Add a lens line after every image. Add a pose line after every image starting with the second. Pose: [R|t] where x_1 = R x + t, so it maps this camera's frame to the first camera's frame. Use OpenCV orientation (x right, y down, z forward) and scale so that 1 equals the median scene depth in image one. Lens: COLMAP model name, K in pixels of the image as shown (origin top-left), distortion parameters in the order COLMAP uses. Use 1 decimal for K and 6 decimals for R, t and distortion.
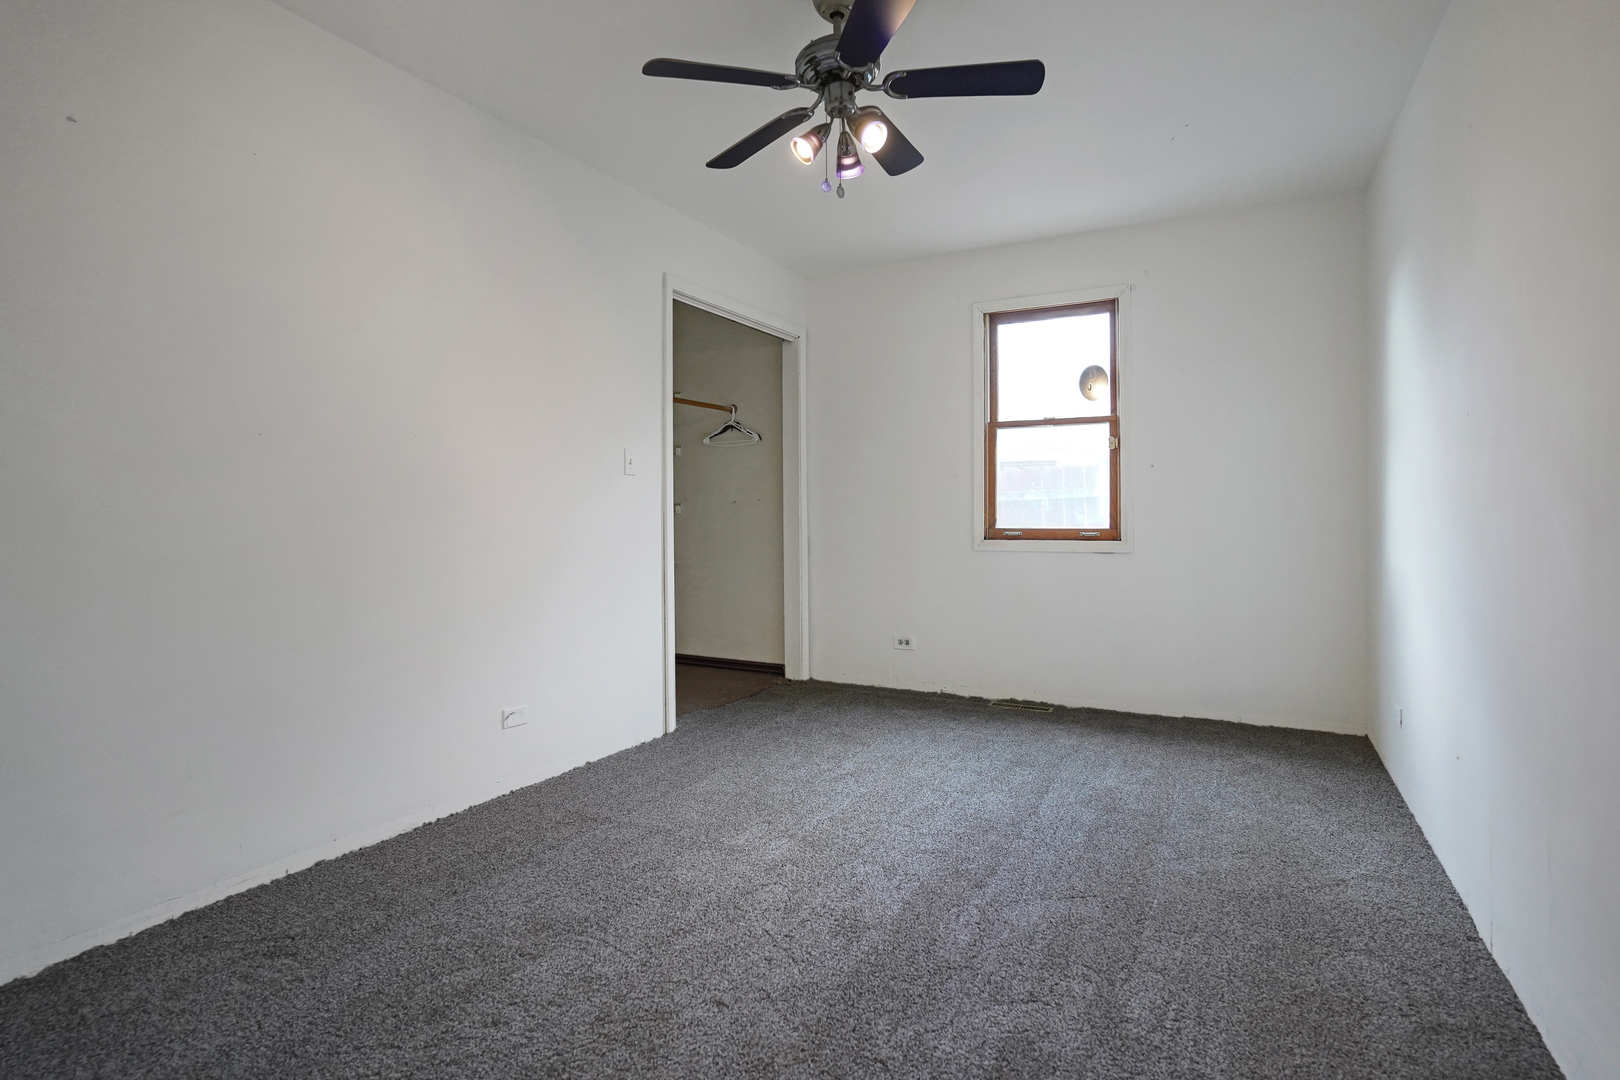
lens RADIAL K [[816.3, 0, 810.0], [0, 816.3, 540.0], [0, 0, 1]] dist [-0.029894, 0.043098]
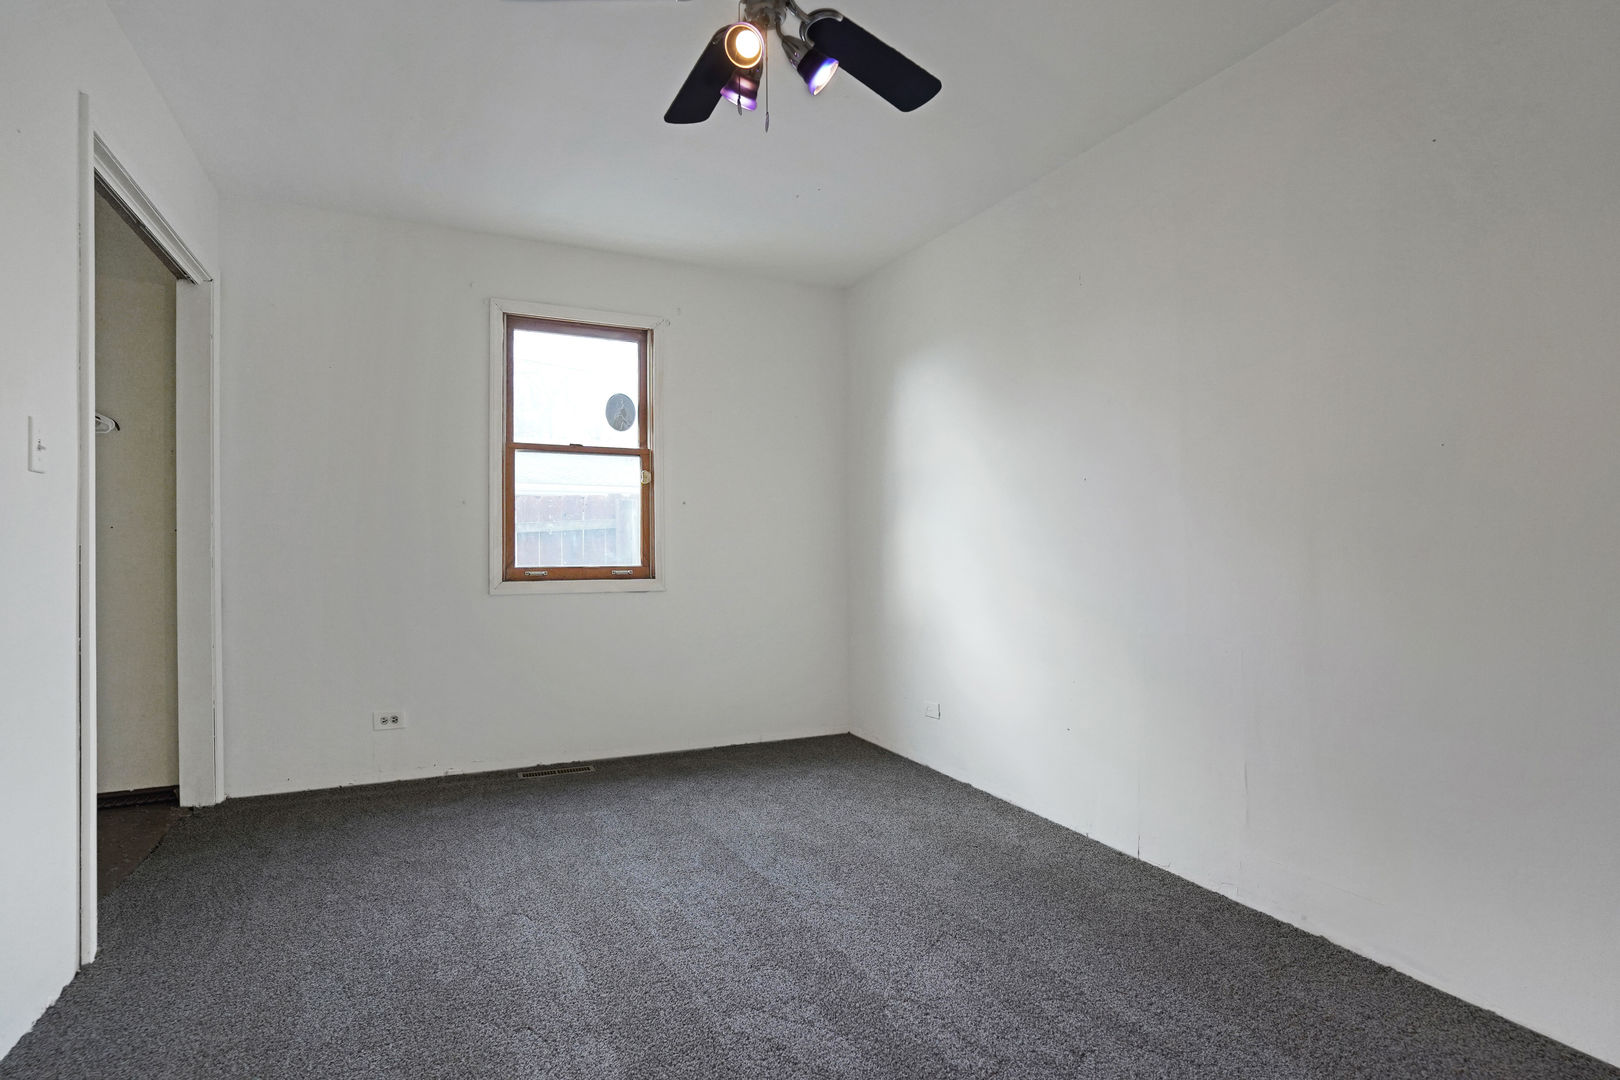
lens RADIAL K [[802.7, 0, 809.8], [0, 802.7, 552.0], [0, 0, 1]] dist [-0.066883, 0.040657]
pose [[0.594448, 0.000490, 0.804134, -0.271007], [0.023727, 0.999554, -0.018148, -0.008835], [-0.803784, 0.029868, 0.594171, 0.278562]]
